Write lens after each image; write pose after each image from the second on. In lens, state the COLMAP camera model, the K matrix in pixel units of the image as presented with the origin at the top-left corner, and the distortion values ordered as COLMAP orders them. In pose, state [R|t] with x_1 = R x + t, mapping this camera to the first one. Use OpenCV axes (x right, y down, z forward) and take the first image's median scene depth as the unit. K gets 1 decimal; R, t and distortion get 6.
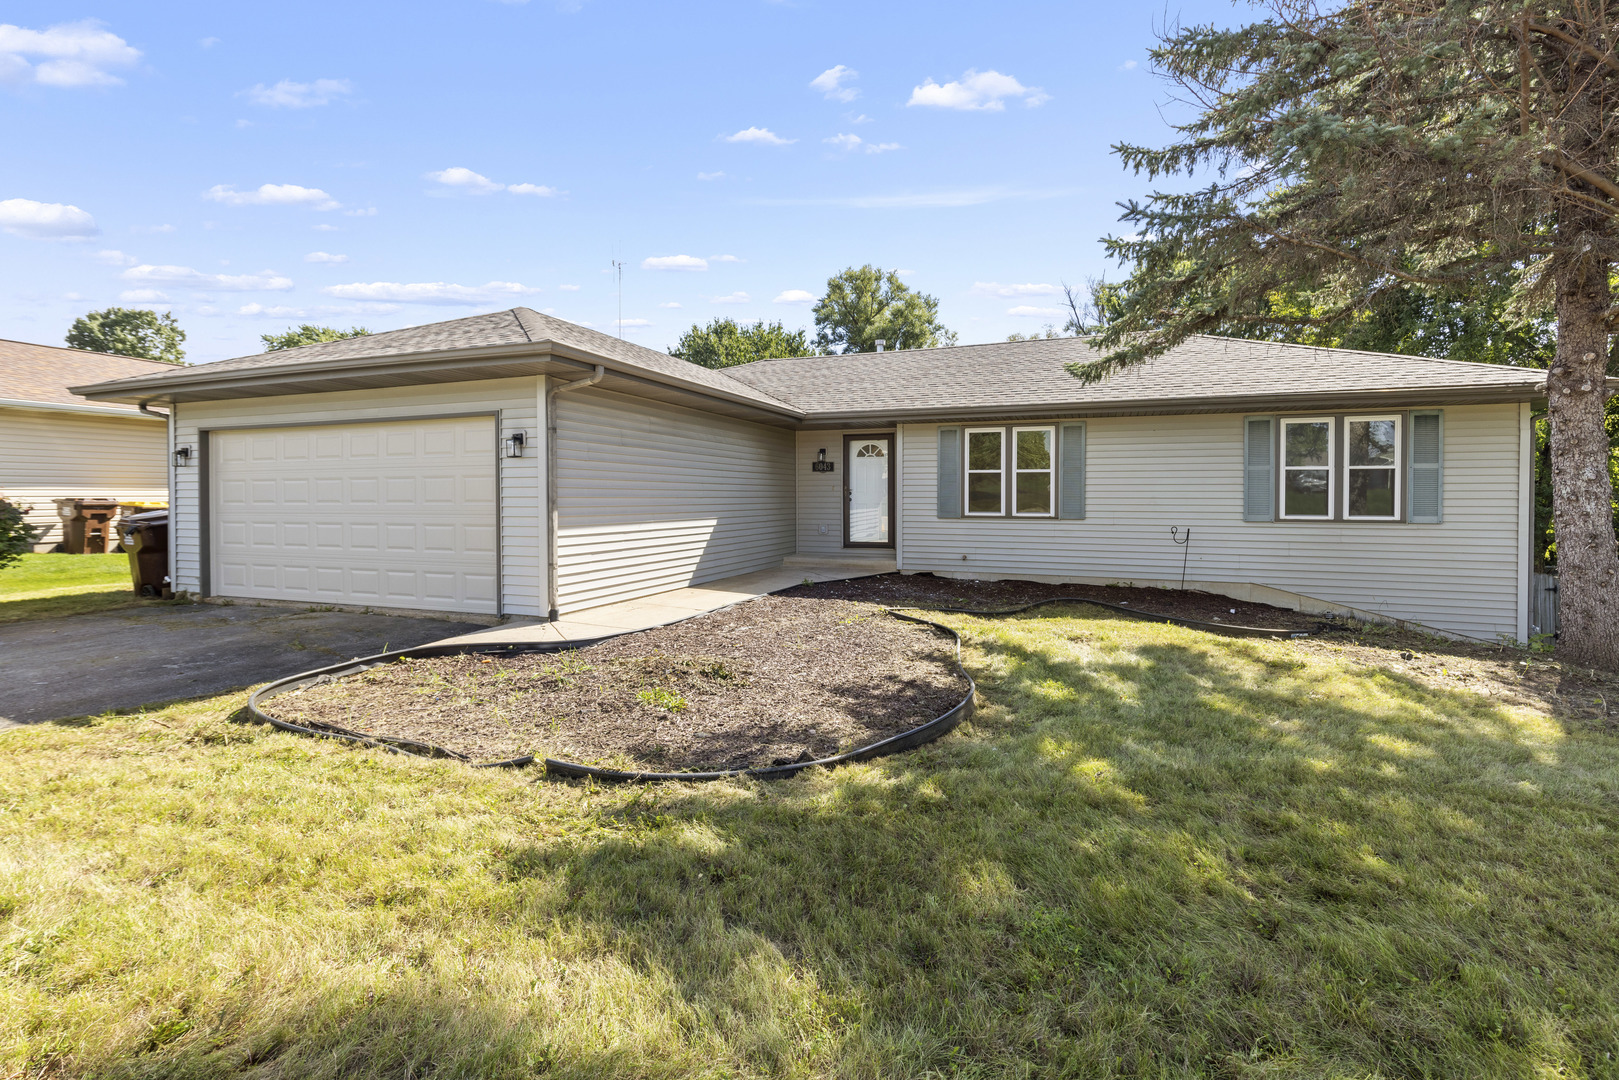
lens RADIAL K [[745.4, 0, 808.5], [0, 745.4, 508.0], [0, 0, 1]] dist [-0.002057, -0.000209]
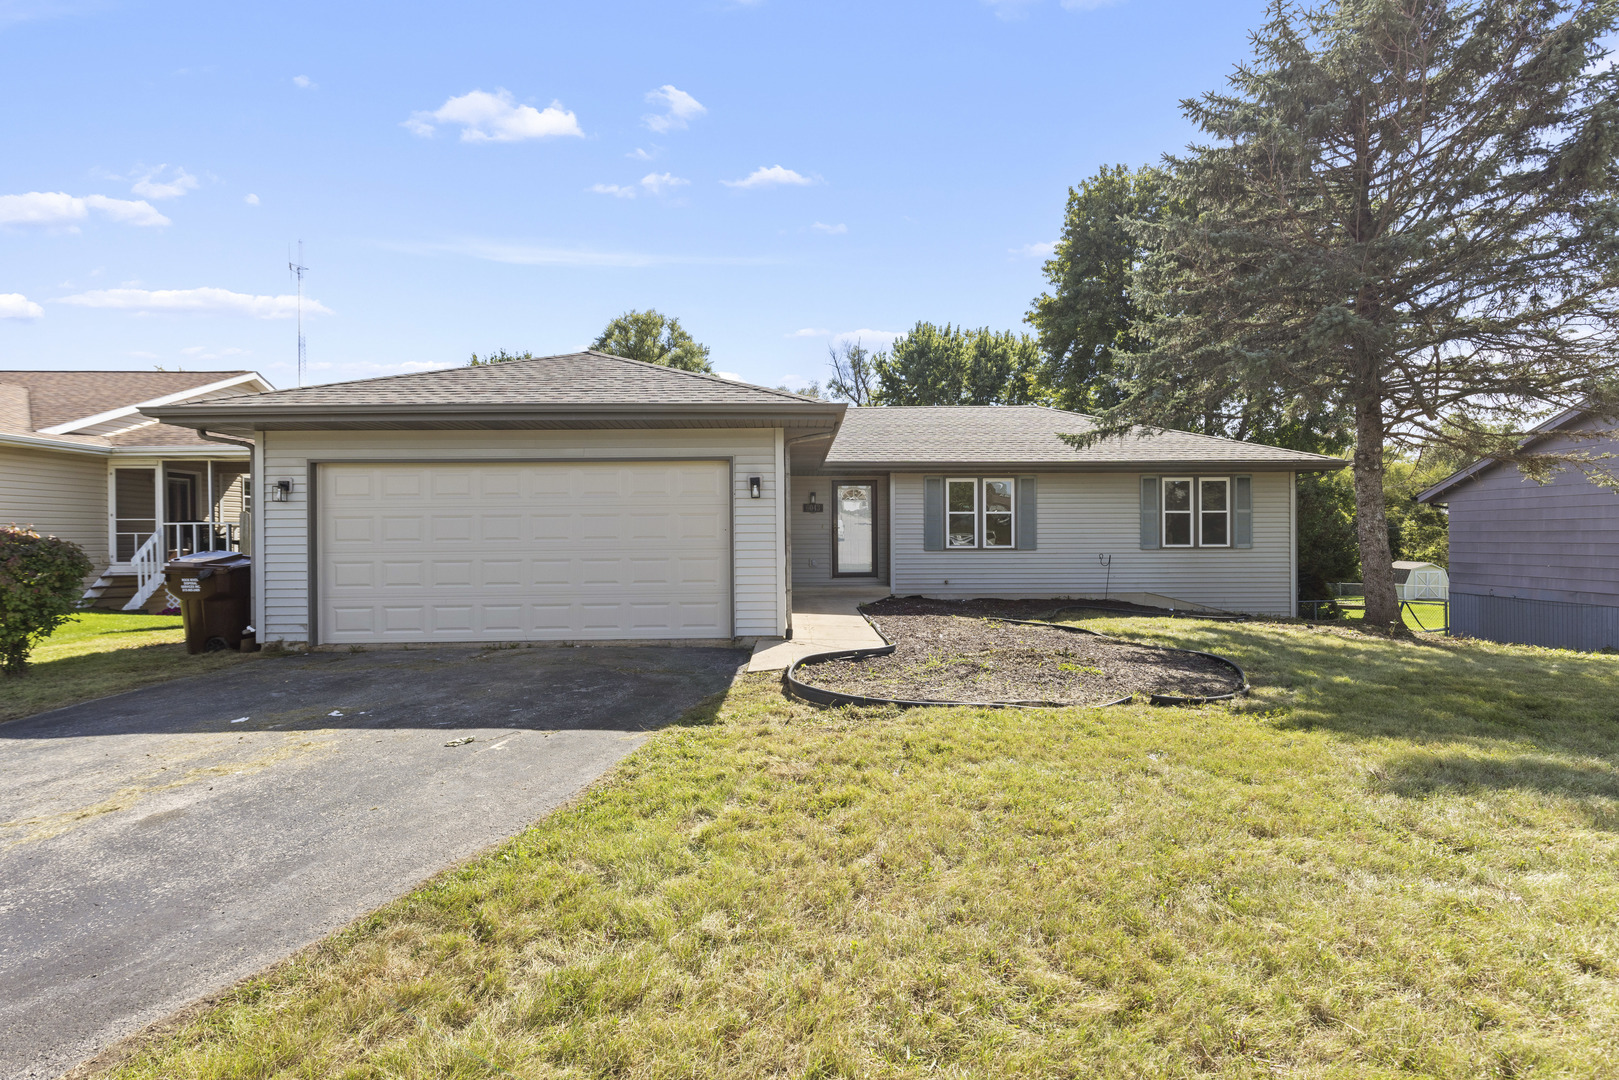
lens RADIAL K [[732.8, 0, 815.3], [0, 732.8, 542.5], [0, 0, 1]] dist [0.001236, 0.000012]
pose [[0.924119, -0.008898, 0.382001, -0.521742], [0.012038, 0.999911, -0.005833, 0.005685], [-0.381915, 0.009989, 0.924143, -0.054798]]
